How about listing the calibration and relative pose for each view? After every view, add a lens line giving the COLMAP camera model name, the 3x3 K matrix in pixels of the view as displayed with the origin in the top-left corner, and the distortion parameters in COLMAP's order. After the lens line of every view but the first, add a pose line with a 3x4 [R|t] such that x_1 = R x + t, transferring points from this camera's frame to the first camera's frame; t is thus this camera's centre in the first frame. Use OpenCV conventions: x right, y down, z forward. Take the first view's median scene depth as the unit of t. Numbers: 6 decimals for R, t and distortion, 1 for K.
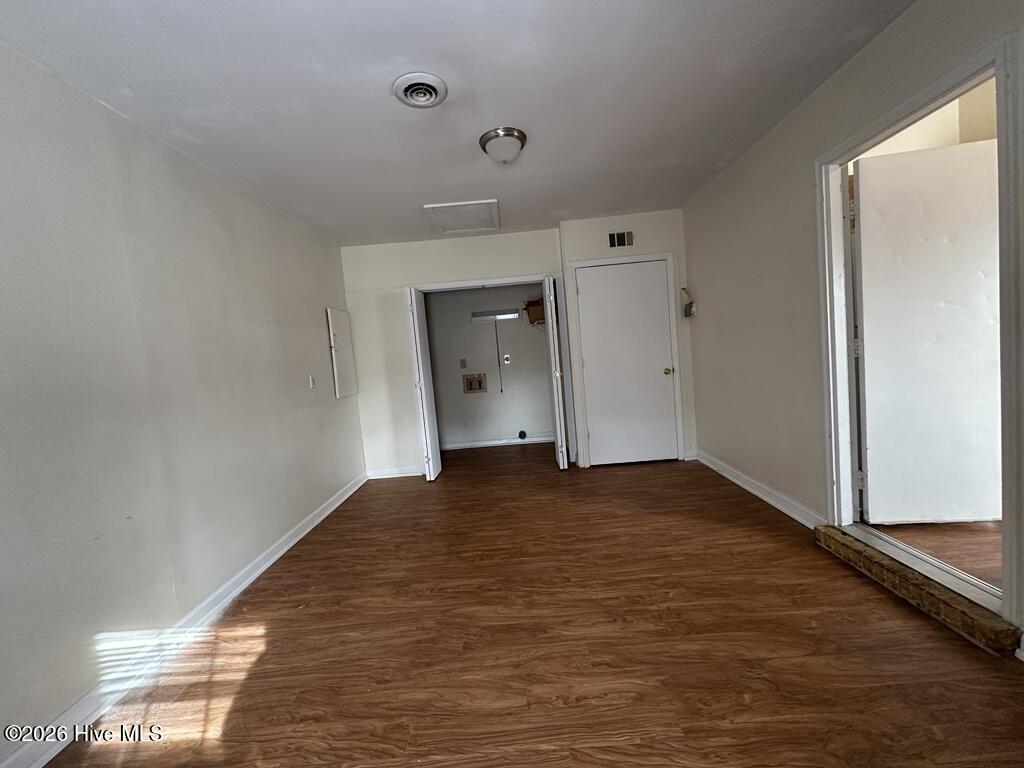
lens RADIAL K [[415.3, 0, 511.2], [0, 415.3, 383.5], [0, 0, 1]] dist [0.001969, 0.000230]
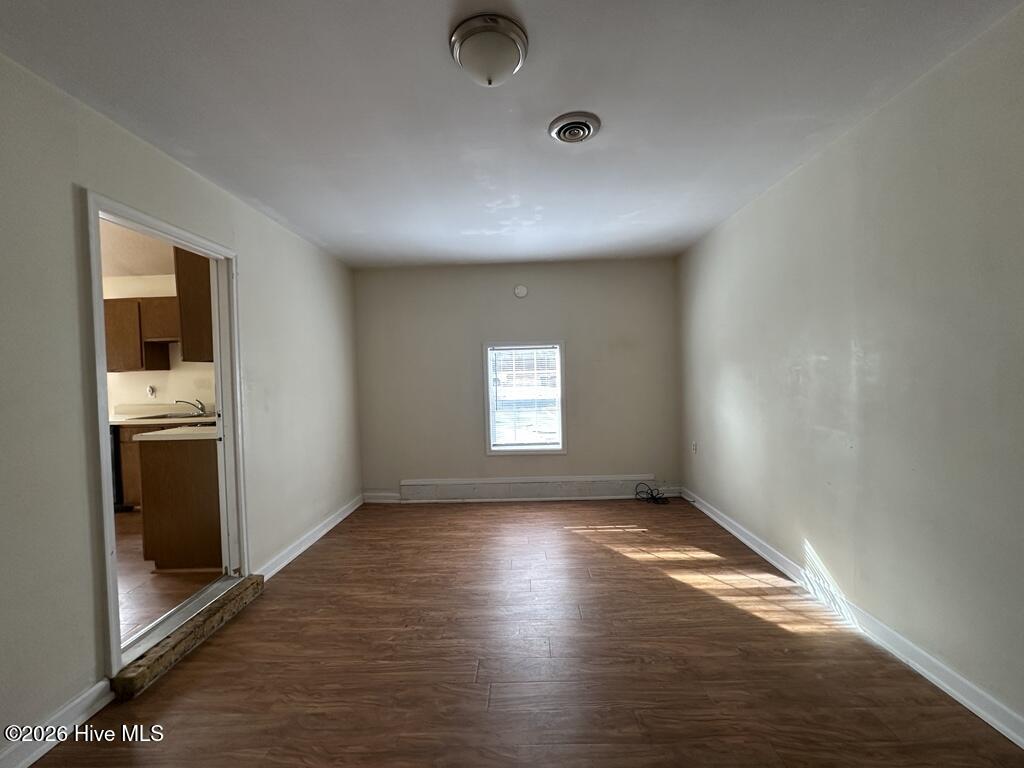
lens RADIAL K [[415.3, 0, 512.9], [0, 415.3, 383.7], [0, 0, 1]] dist [0.001969, 0.000230]
pose [[-0.993196, 0.116223, 0.007378, -0.000617], [0.116401, 0.988775, 0.093678, -0.201199], [0.003593, 0.093900, -0.995575, 2.135620]]
